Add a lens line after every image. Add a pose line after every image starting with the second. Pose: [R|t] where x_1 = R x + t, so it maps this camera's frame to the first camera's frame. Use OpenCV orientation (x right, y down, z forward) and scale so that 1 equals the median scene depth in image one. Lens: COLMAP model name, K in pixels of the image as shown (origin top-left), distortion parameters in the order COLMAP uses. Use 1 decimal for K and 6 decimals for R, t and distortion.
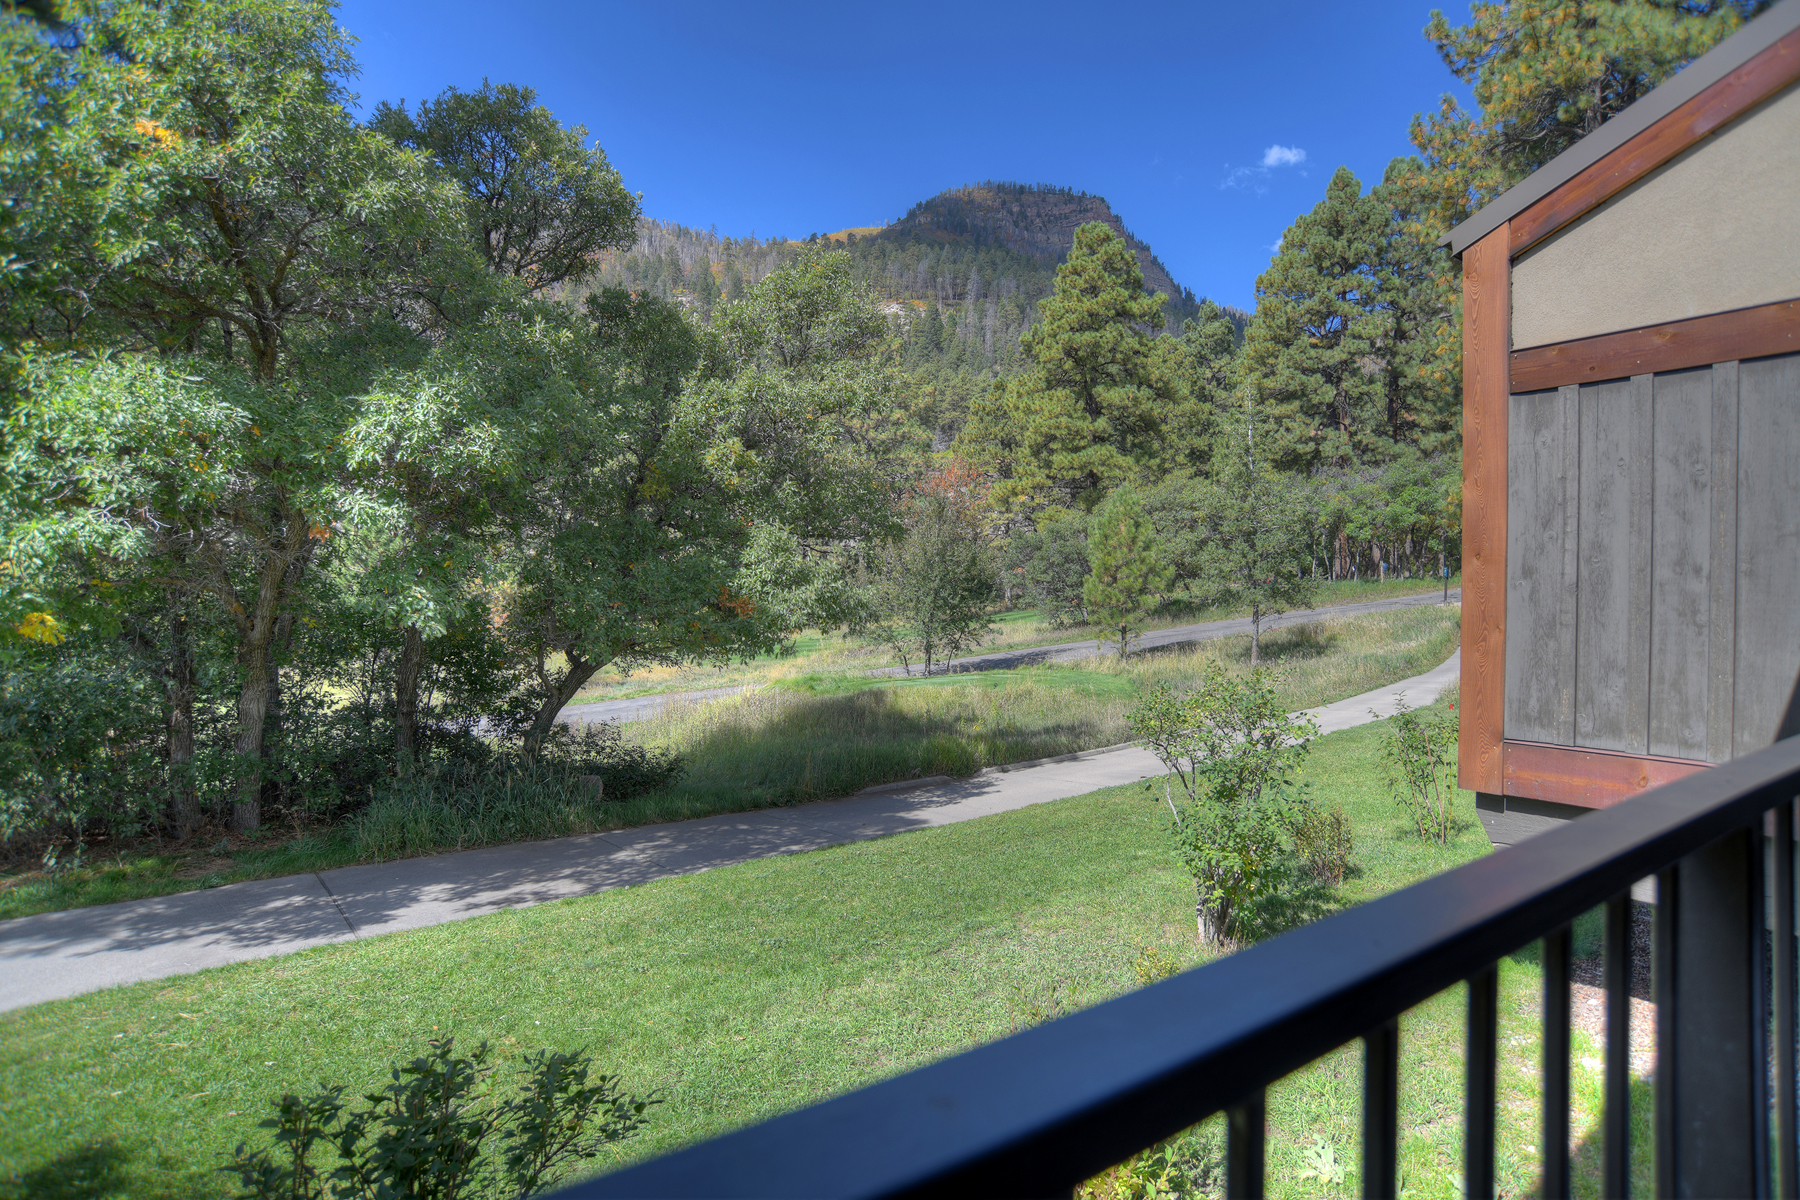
lens RADIAL K [[859.9, 0, 900.0], [0, 859.9, 600.0], [0, 0, 1]] dist [-0.038877, 0.000413]
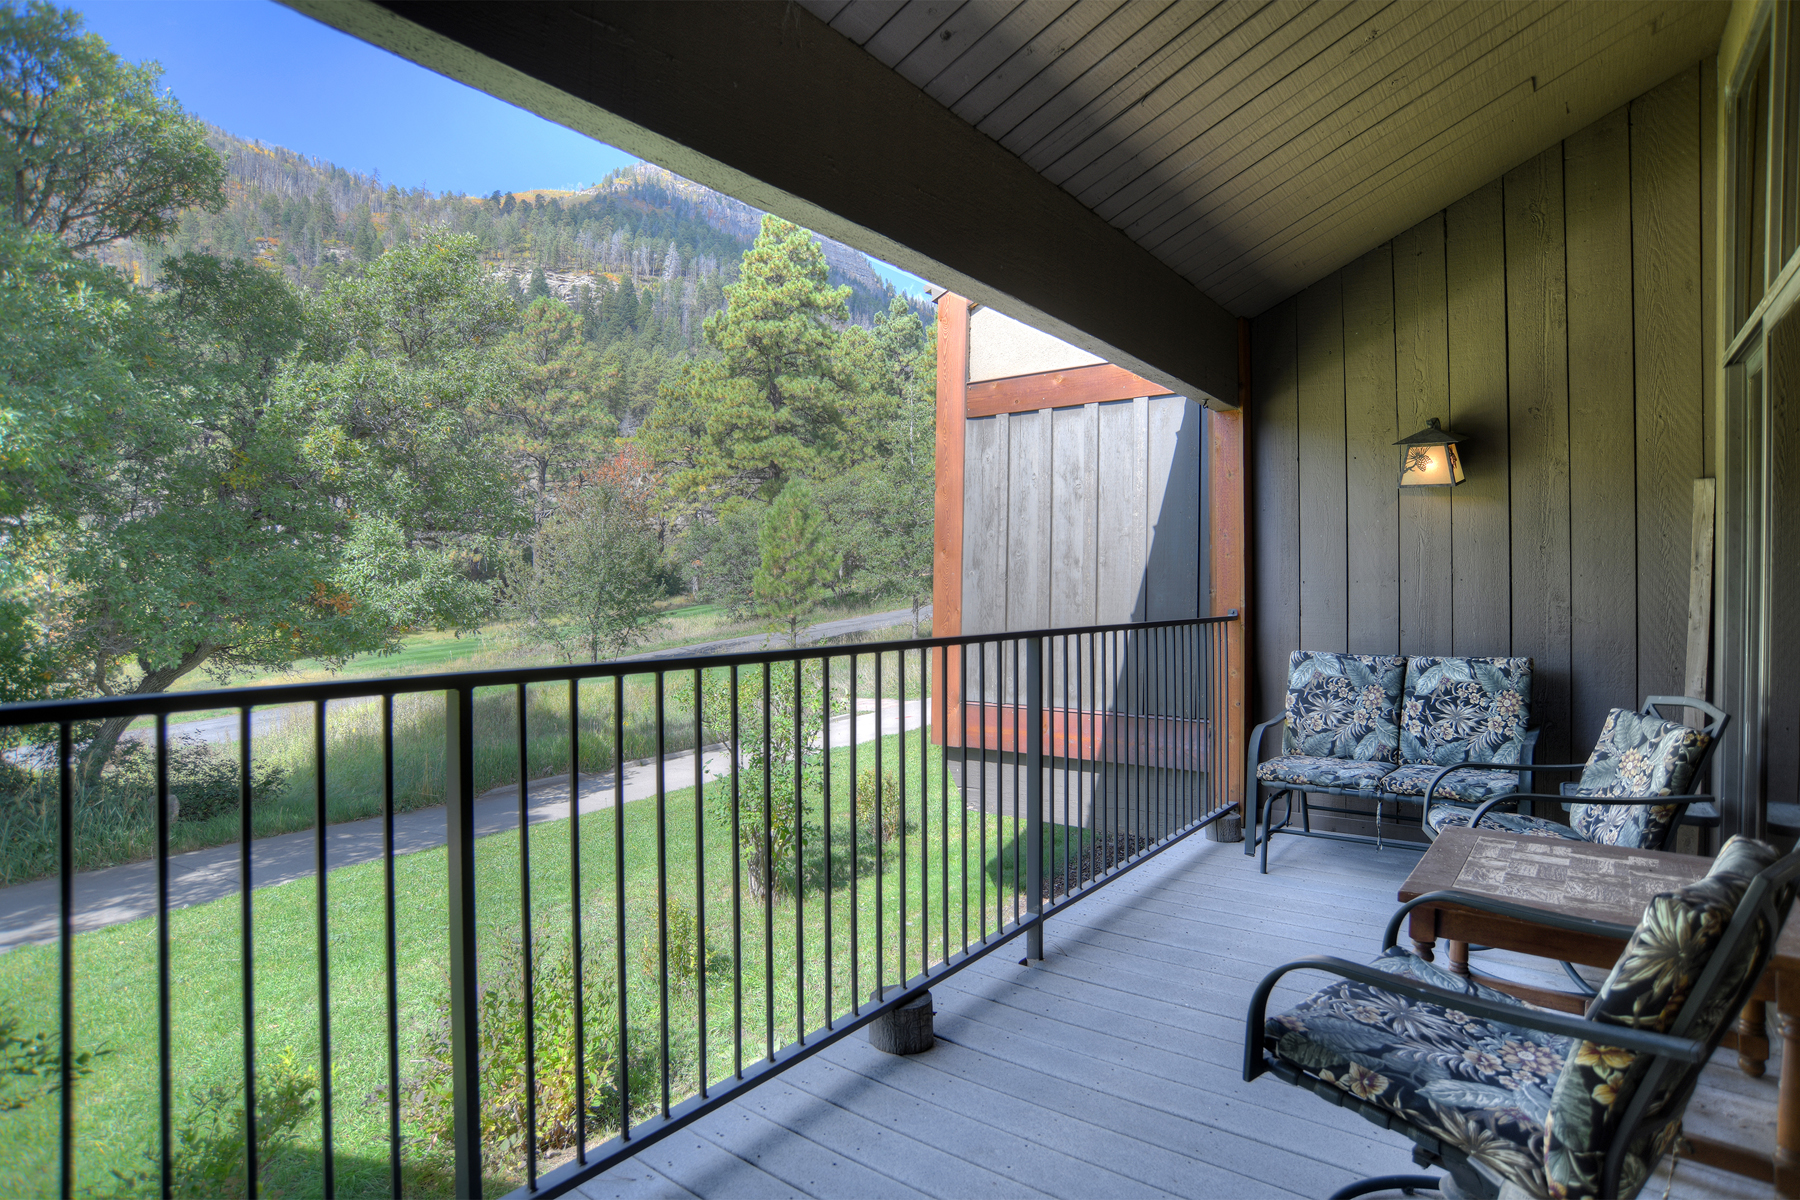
lens RADIAL K [[958.5, 0, 925.9], [0, 958.5, 577.2], [0, 0, 1]] dist [-0.069312, 0.045229]
pose [[0.963068, -0.009376, 0.269095, 0.104215], [0.014097, 0.999779, -0.015620, 0.002480], [-0.268889, 0.018837, 0.962987, -0.115478]]
